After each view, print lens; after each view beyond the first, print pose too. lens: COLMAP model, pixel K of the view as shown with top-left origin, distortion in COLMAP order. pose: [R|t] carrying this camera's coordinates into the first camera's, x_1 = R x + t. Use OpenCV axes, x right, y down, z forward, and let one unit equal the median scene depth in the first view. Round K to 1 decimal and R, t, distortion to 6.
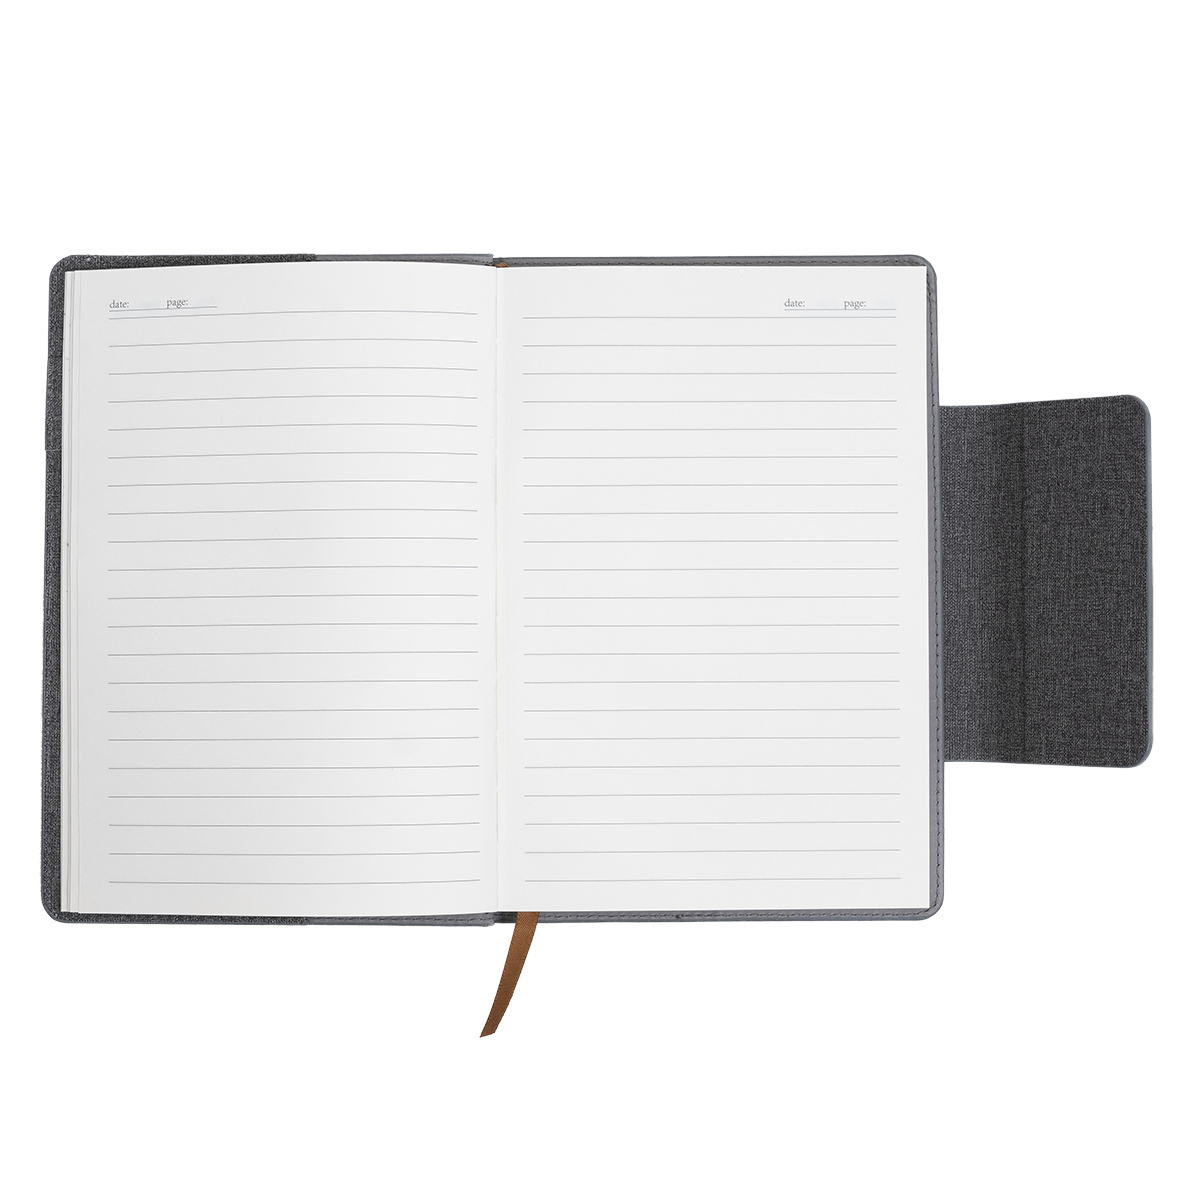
lens RADIAL K [[3744.0, 0, 643.2], [0, 3744.0, 600.1], [0, 0, 1]] dist [-0.050011, 1.007865]
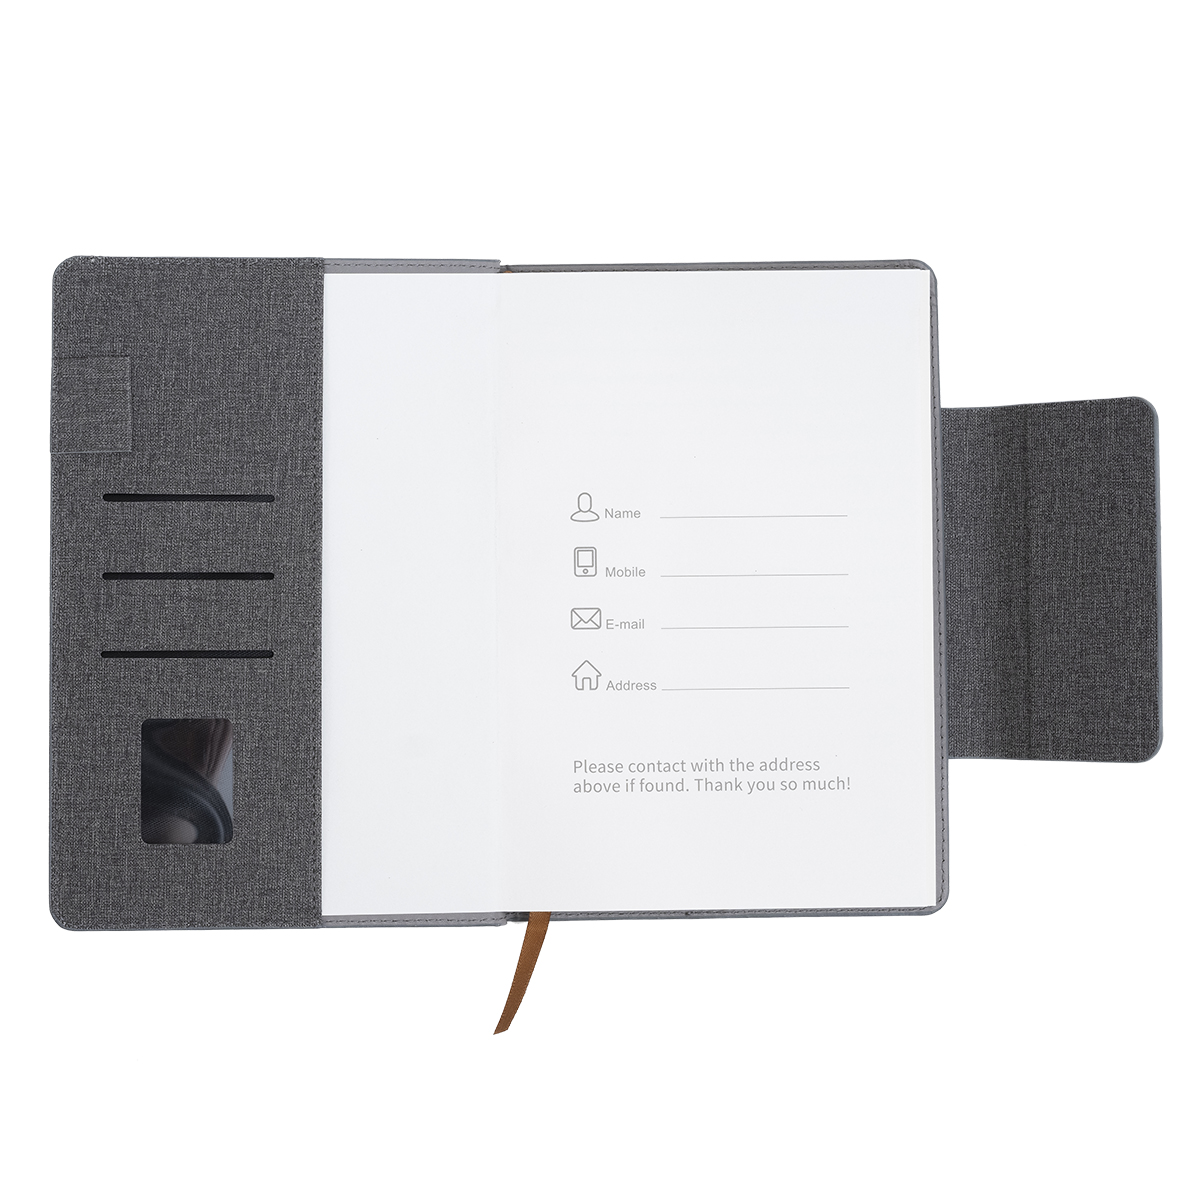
lens RADIAL K [[3744.0, 0, 643.2], [0, 3744.0, 600.1], [0, 0, 1]] dist [-0.050011, 1.007865]
pose [[0.994662, -0.005782, 0.103021, -0.106643], [0.006059, 0.999979, -0.002379, 0.002111], [-0.103005, 0.002991, 0.994676, 0.000648]]
